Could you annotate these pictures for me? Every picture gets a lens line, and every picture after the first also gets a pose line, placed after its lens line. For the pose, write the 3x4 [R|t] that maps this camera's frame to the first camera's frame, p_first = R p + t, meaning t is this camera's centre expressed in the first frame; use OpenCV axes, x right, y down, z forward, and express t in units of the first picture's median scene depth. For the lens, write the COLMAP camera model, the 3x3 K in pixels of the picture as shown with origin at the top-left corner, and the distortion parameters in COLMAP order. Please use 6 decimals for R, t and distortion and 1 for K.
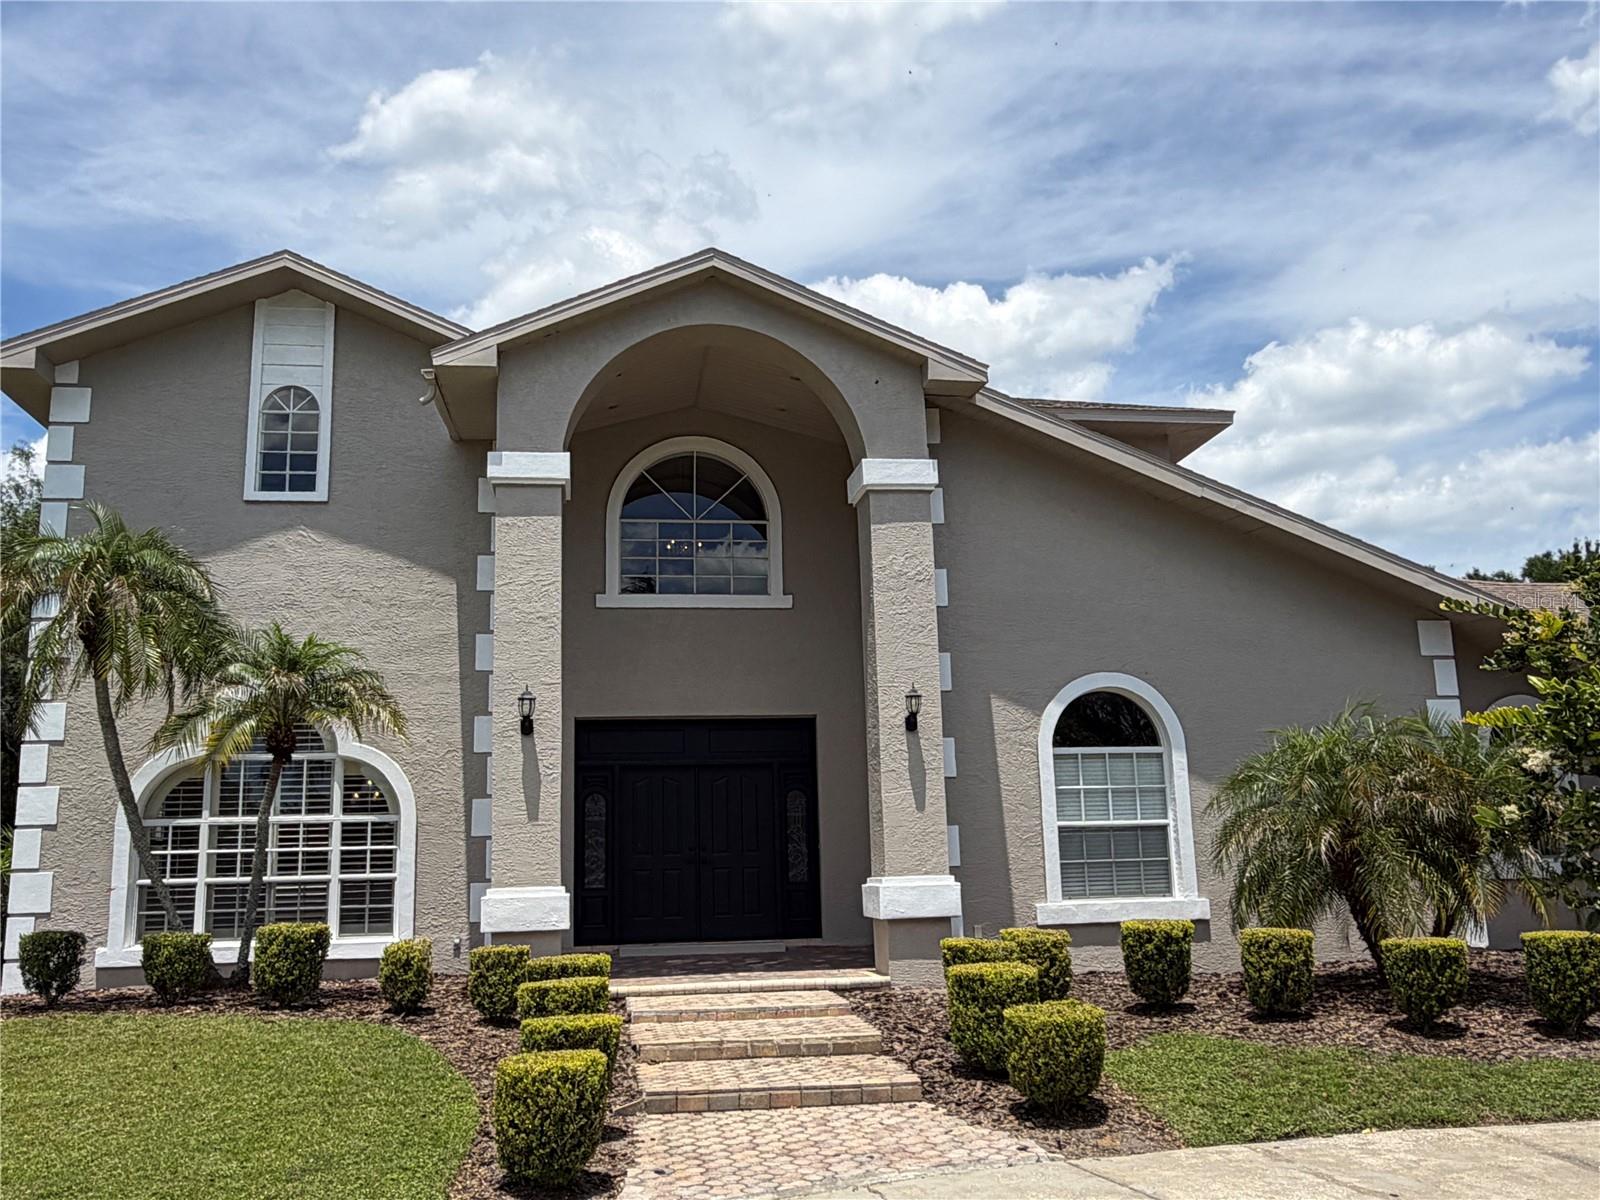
lens RADIAL K [[1356.1, 0, 777.1], [0, 1356.1, 604.7], [0, 0, 1]] dist [-0.017995, 0.074812]
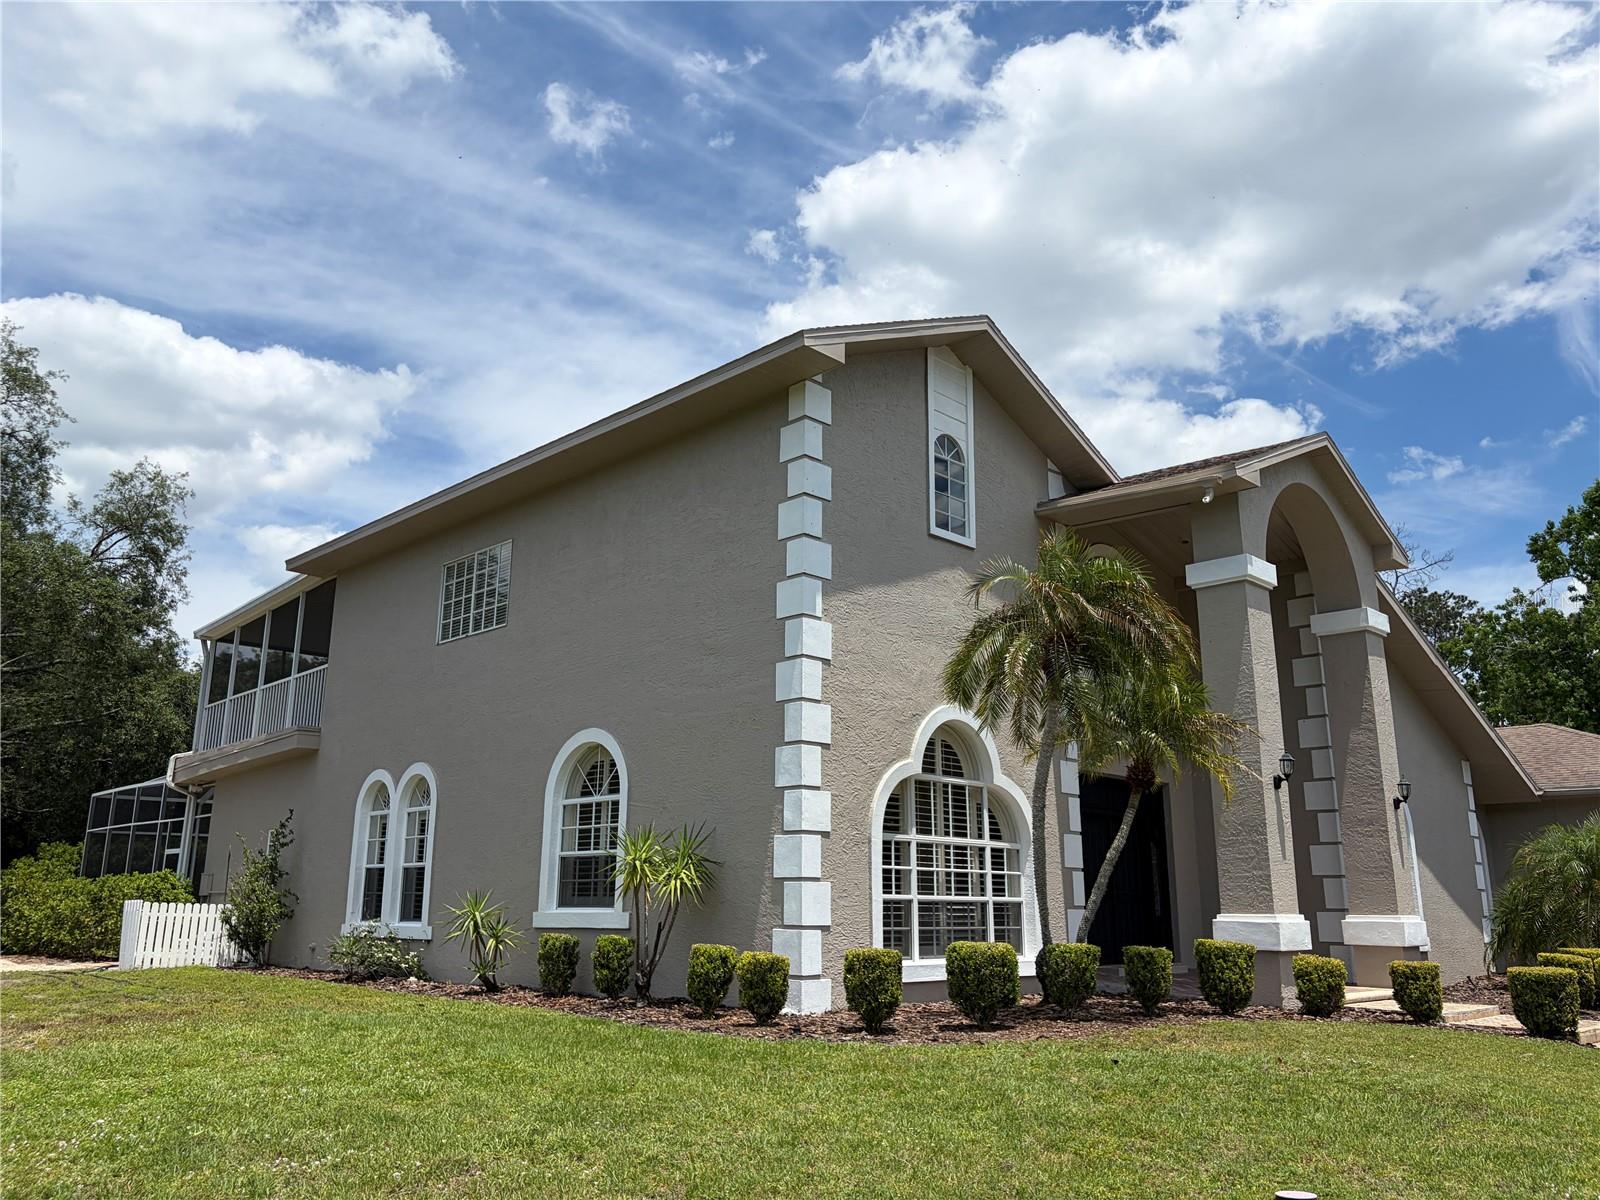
lens RADIAL K [[1227.7, 0, 798.2], [0, 1227.7, 587.8], [0, 0, 1]] dist [0.042526, -0.023420]
pose [[0.796111, 0.180197, 0.577700, -1.081558], [-0.139013, 0.983564, -0.115225, 0.094994], [-0.588968, 0.011424, 0.808076, 0.307914]]
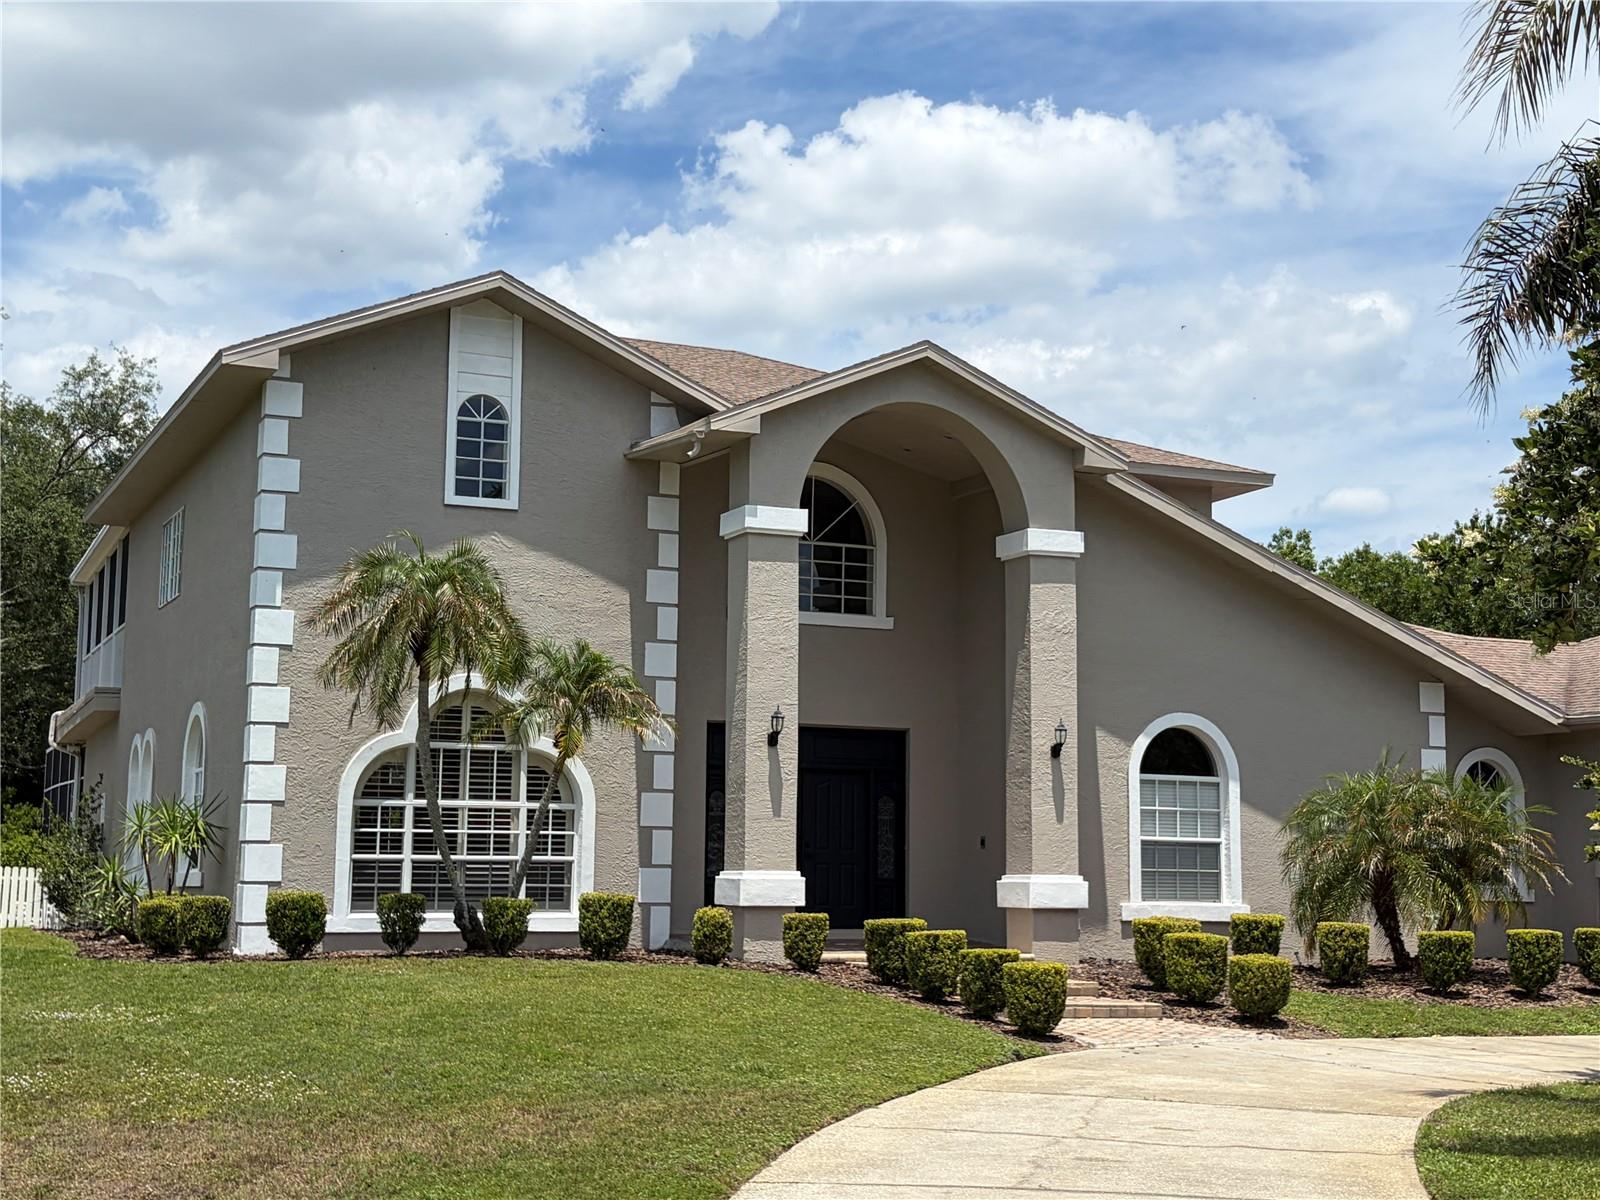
lens RADIAL K [[2253.6, 0, 799.2], [0, 2253.6, 596.7], [0, 0, 1]] dist [0.149853, 0.000000]
pose [[0.961673, 0.069363, 0.265280, -0.627352], [-0.085403, 0.995121, 0.049402, -0.123055], [-0.260559, -0.070165, 0.962905, -0.831593]]
